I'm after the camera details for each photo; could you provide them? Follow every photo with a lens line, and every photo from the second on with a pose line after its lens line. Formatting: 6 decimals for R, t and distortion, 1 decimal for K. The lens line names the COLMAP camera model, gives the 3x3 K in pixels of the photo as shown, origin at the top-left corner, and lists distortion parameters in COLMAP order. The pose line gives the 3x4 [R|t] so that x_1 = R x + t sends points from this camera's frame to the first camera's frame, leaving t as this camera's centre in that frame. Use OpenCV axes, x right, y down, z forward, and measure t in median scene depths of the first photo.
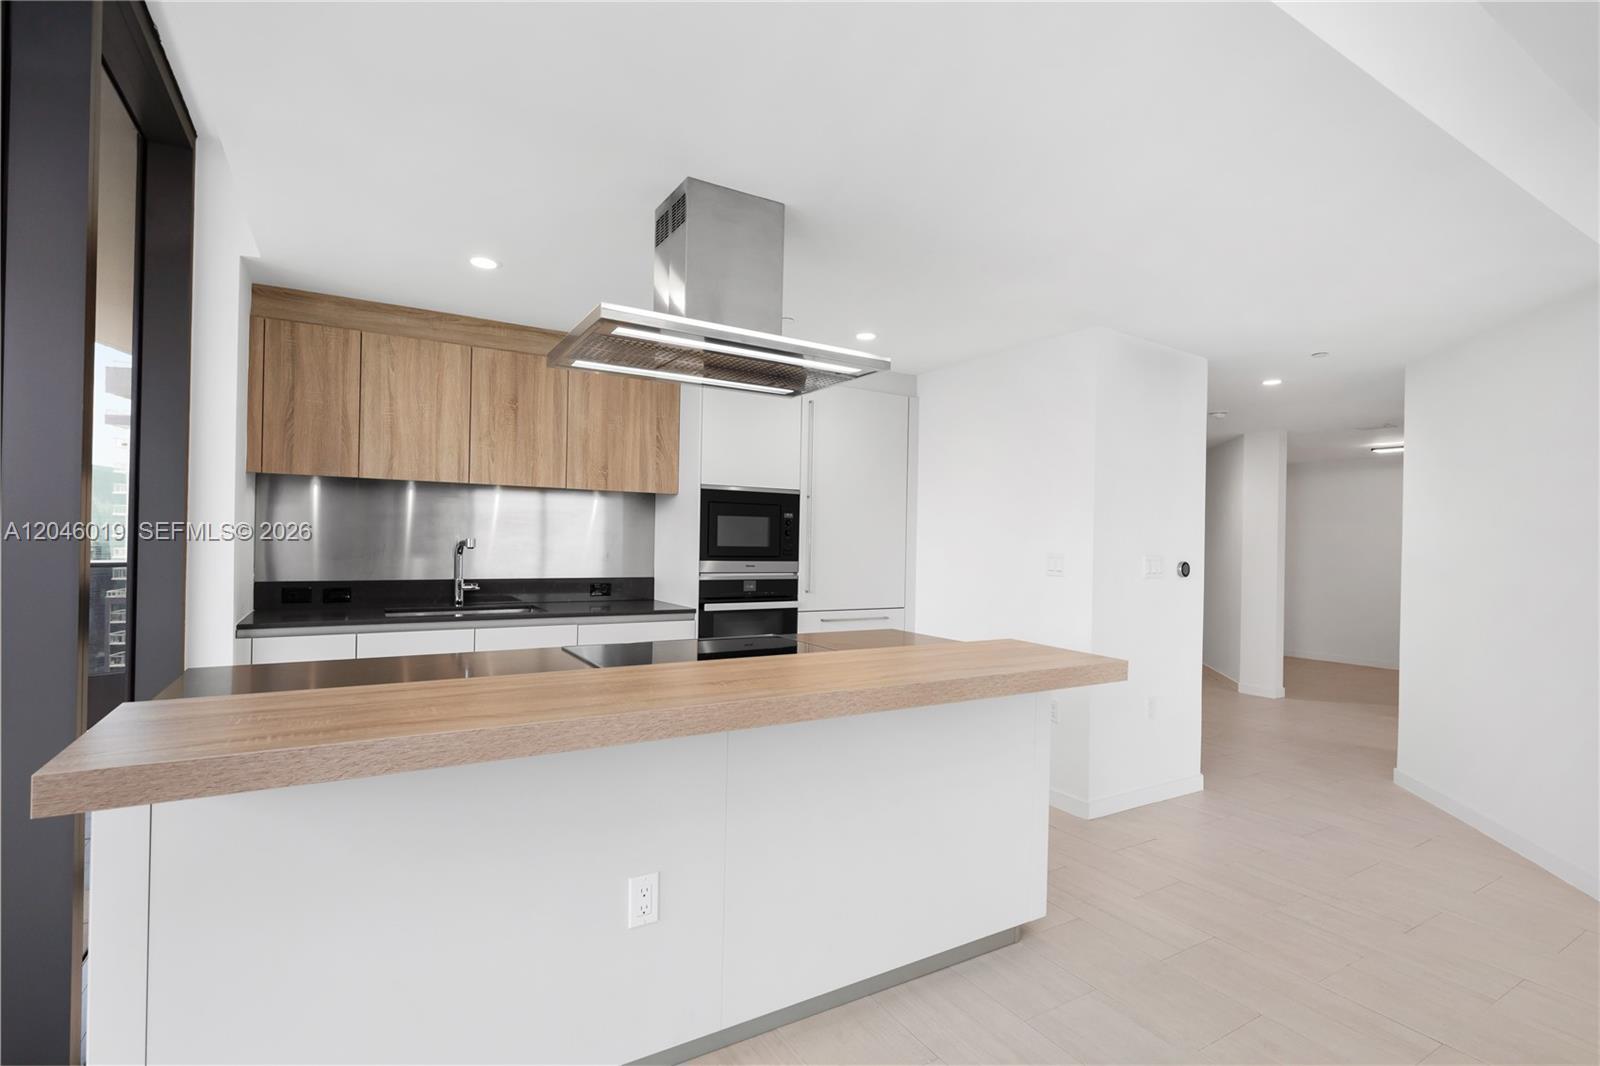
lens RADIAL K [[752.3, 0, 800.0], [0, 752.3, 533.0], [0, 0, 1]] dist [-0.000349, -0.000219]
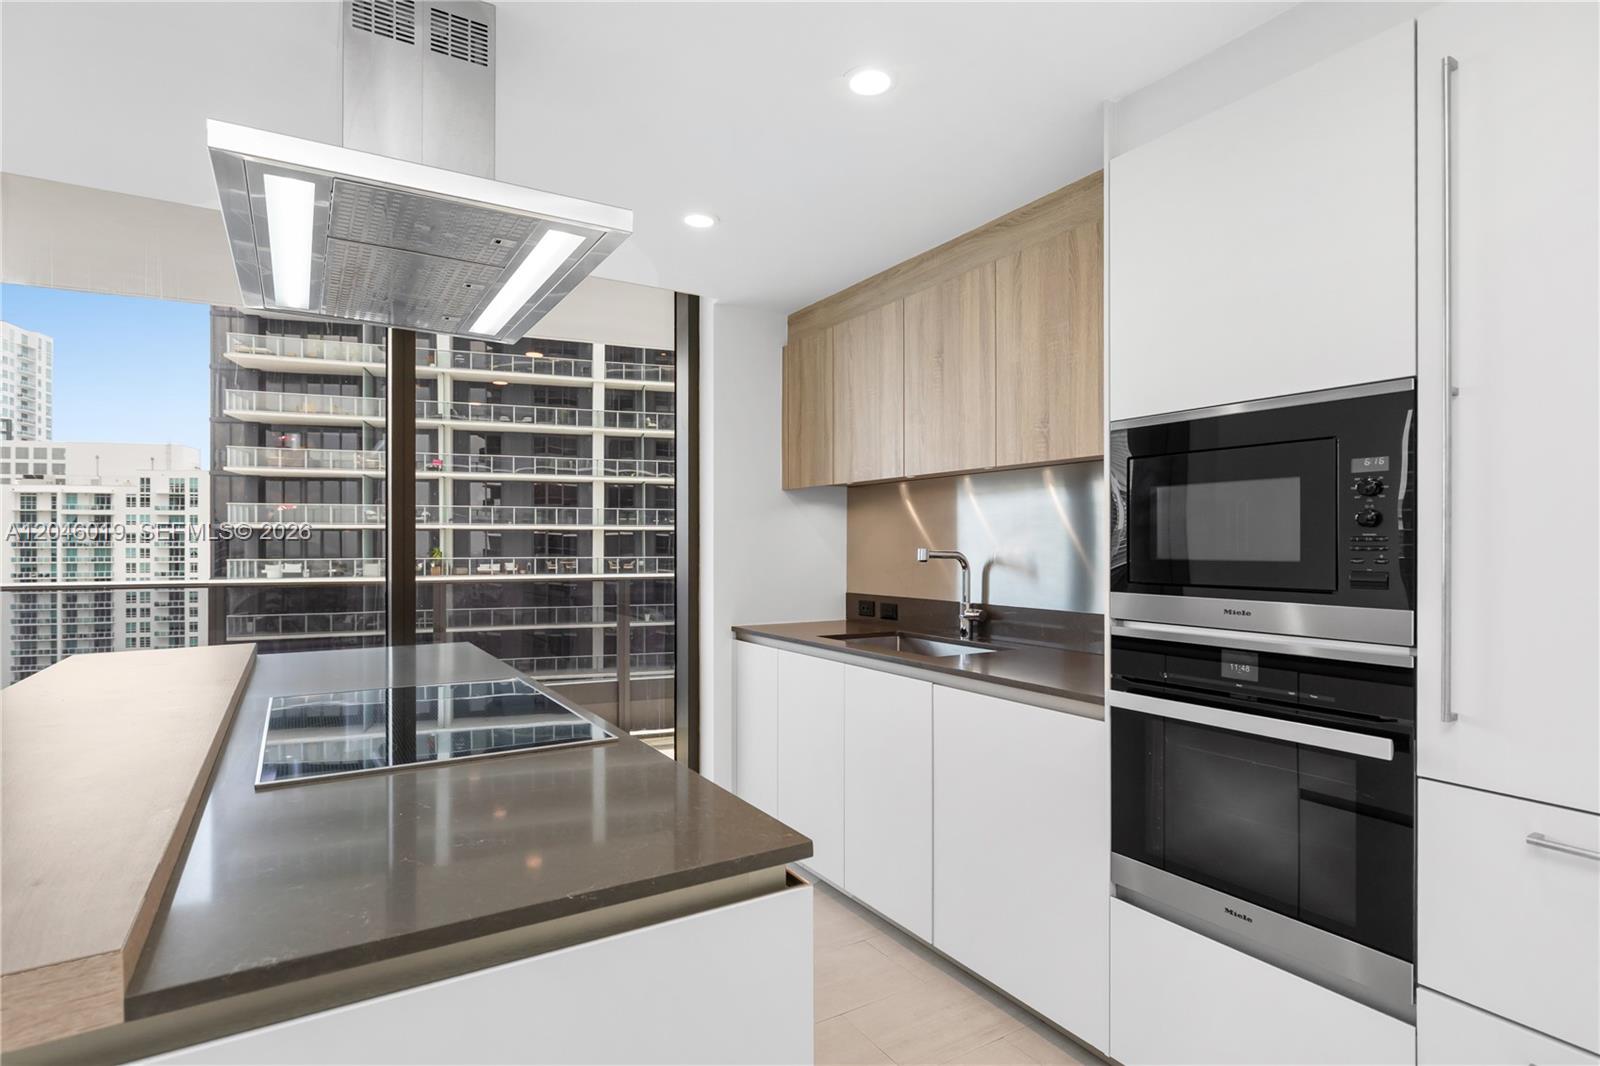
lens RADIAL K [[799.4, 0, 790.5], [0, 799.4, 544.7], [0, 0, 1]] dist [-0.000152, -0.005336]
pose [[0.008978, -0.018063, -0.999797, 0.349194], [0.005148, 0.999824, -0.018017, 0.016774], [0.999946, -0.004985, 0.009070, 0.817134]]
